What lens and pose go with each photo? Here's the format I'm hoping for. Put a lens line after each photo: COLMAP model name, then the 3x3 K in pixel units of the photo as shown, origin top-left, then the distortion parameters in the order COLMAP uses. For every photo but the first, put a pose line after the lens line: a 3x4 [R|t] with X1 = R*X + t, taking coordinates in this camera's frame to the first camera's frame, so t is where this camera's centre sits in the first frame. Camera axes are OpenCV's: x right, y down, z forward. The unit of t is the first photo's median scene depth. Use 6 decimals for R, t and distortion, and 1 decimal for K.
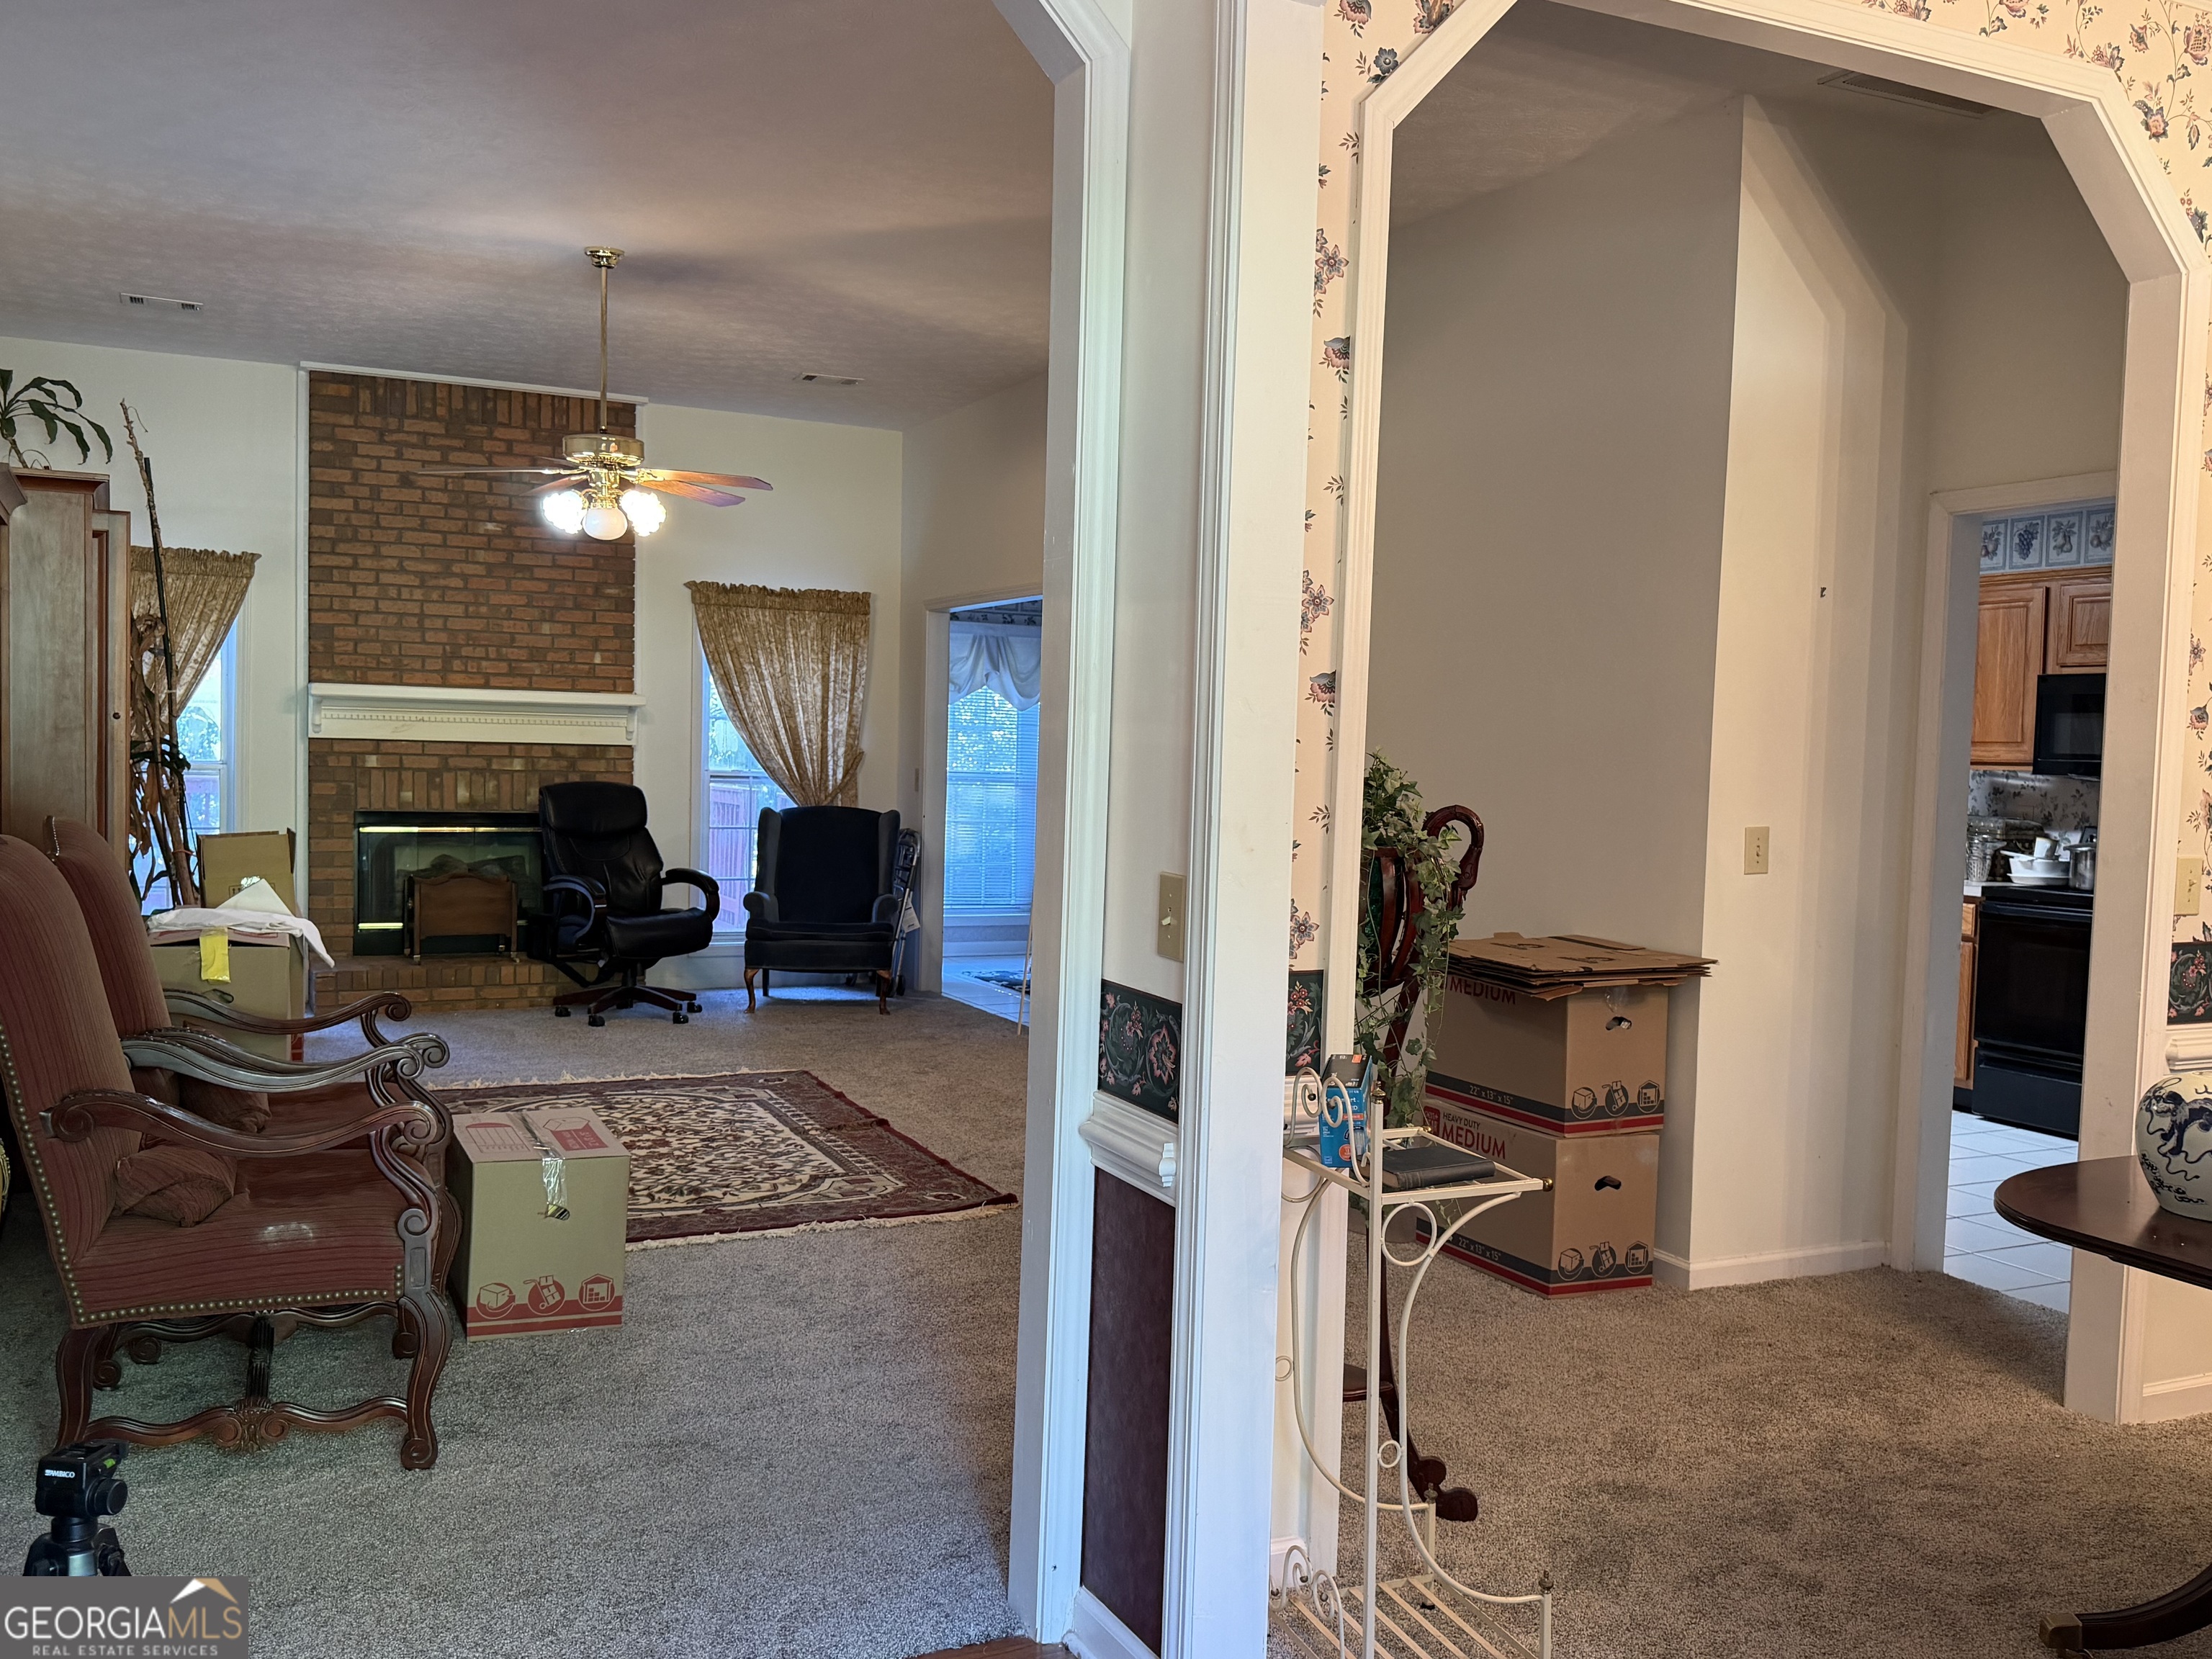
lens RADIAL K [[1871.8, 0, 1097.0], [0, 1871.8, 836.3], [0, 0, 1]] dist [0.204983, -0.405802]
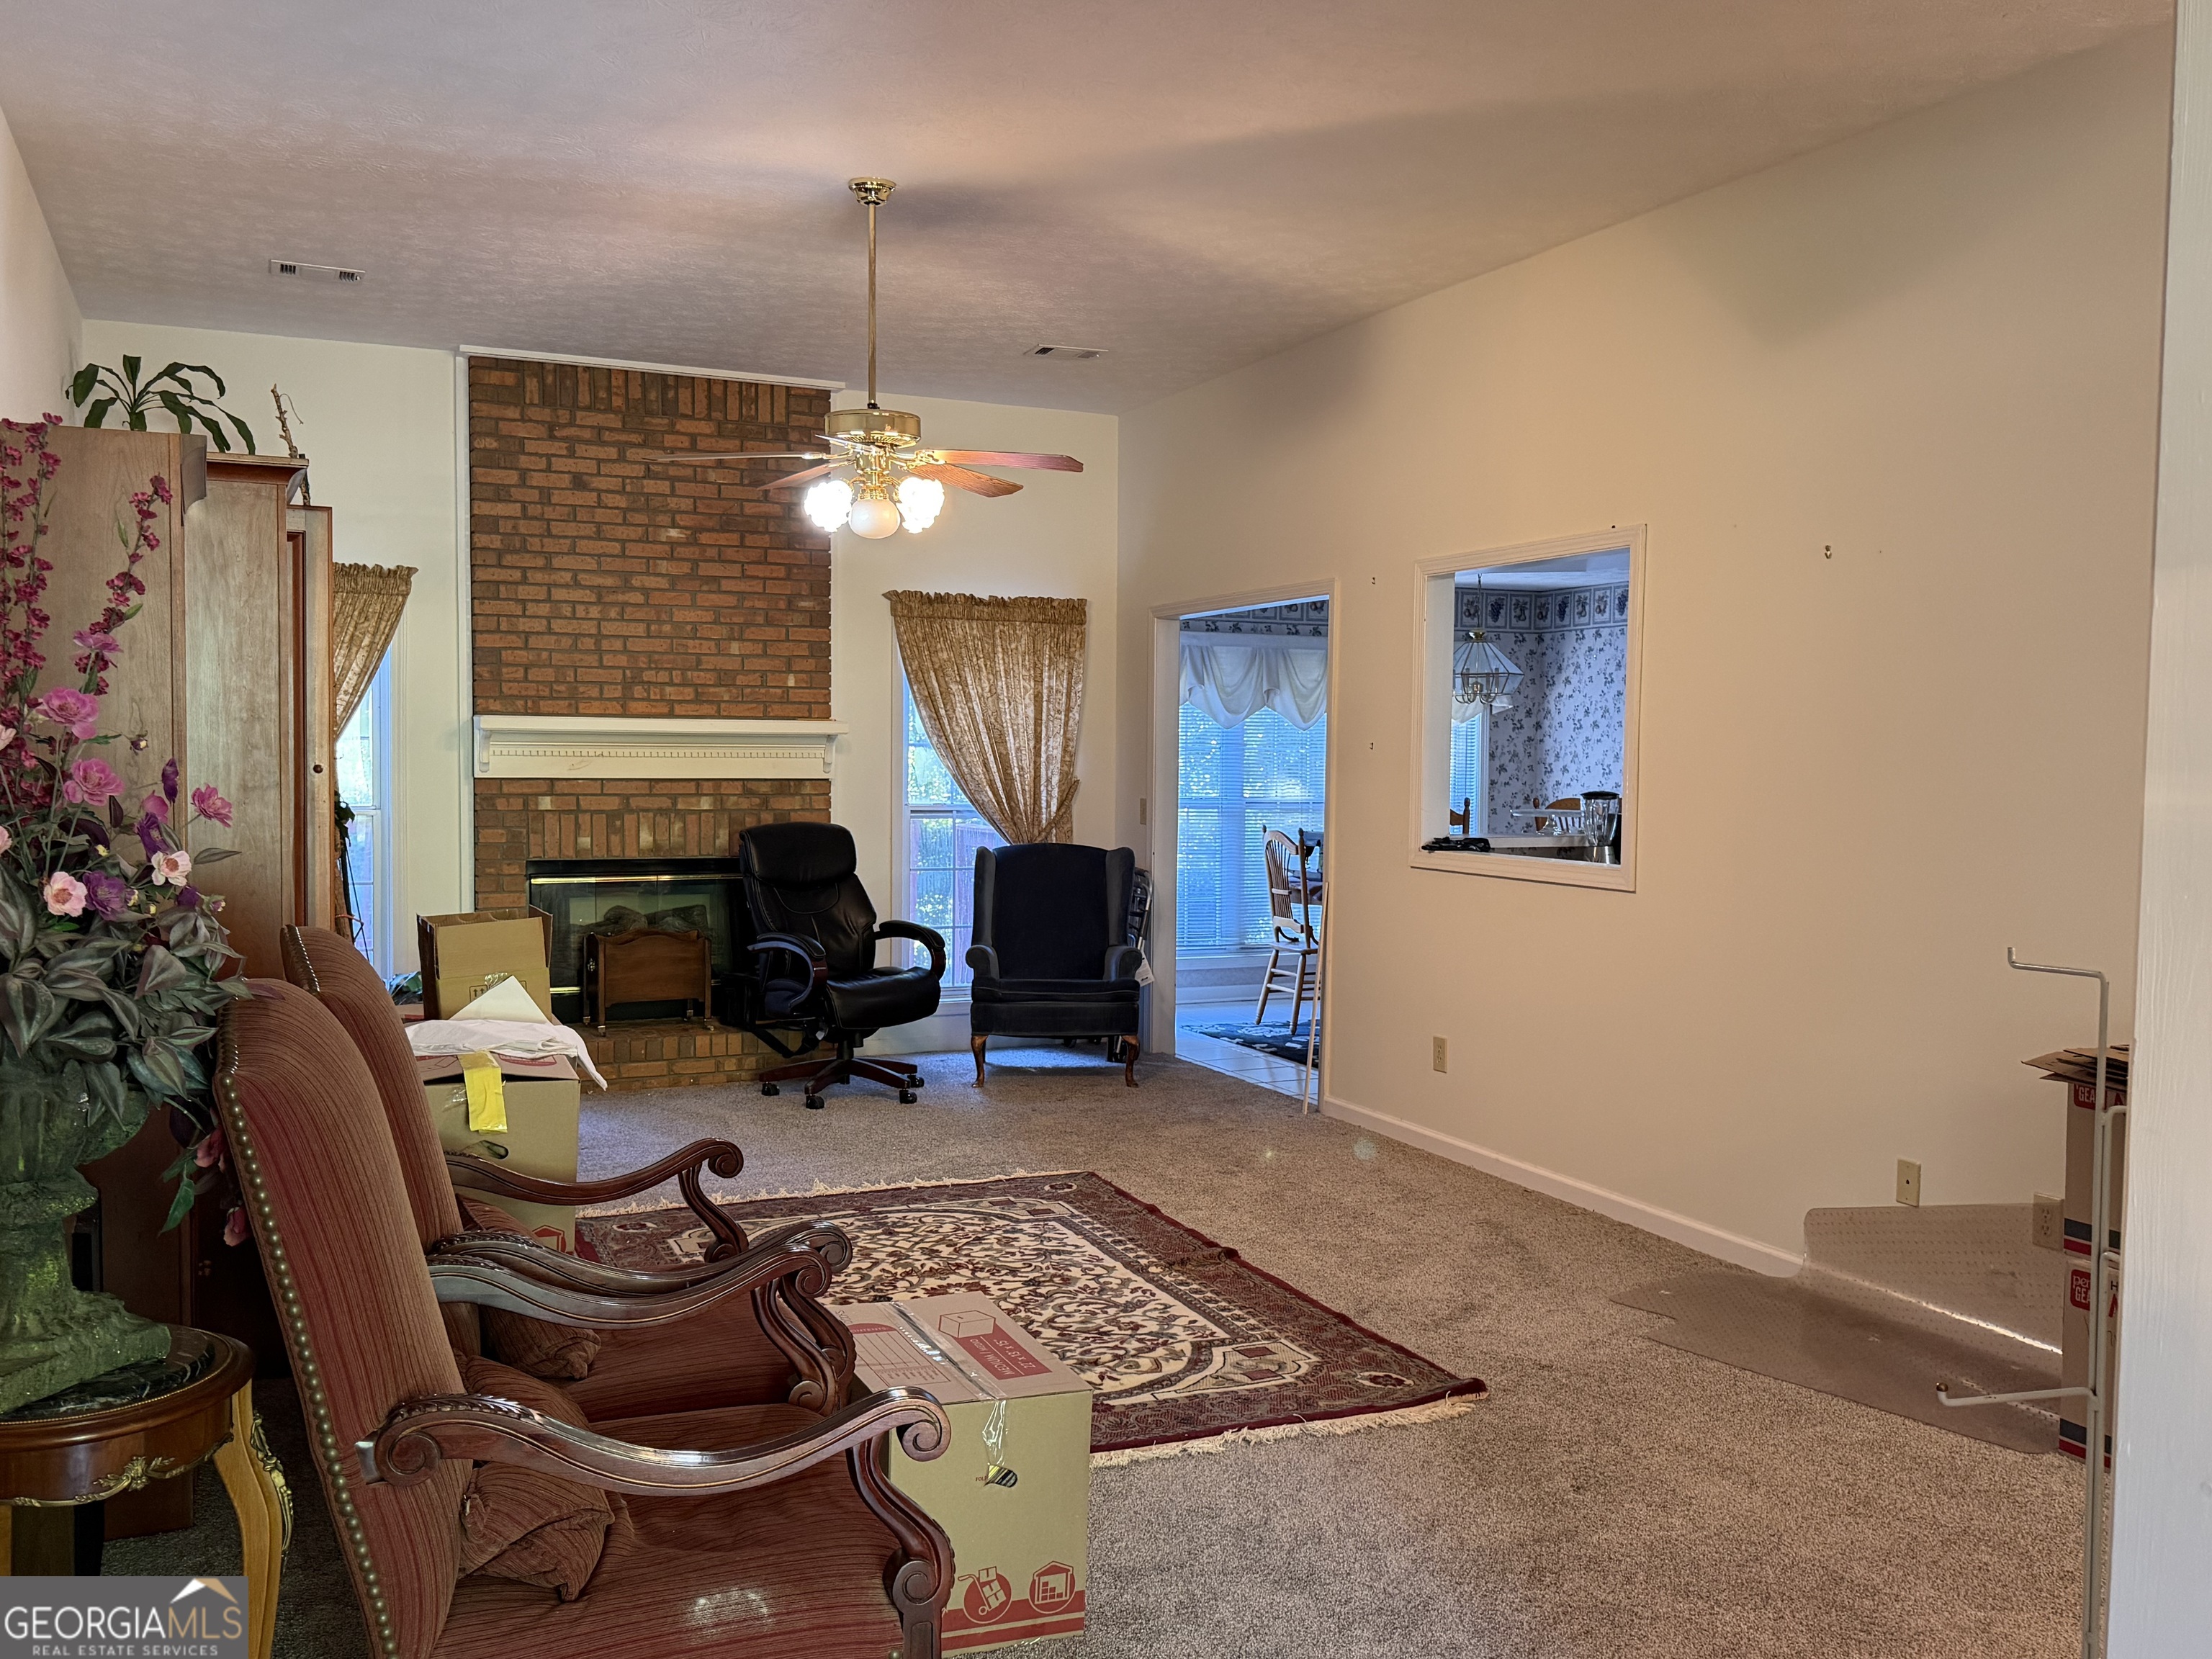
lens RADIAL K [[1871.8, 0, 1097.0], [0, 1871.8, 836.3], [0, 0, 1]] dist [0.204983, -0.405802]
pose [[0.999547, -0.015547, -0.025769, -0.104408], [0.015431, 0.999870, -0.004707, -0.016155], [0.025839, 0.004307, 0.999657, 0.137110]]
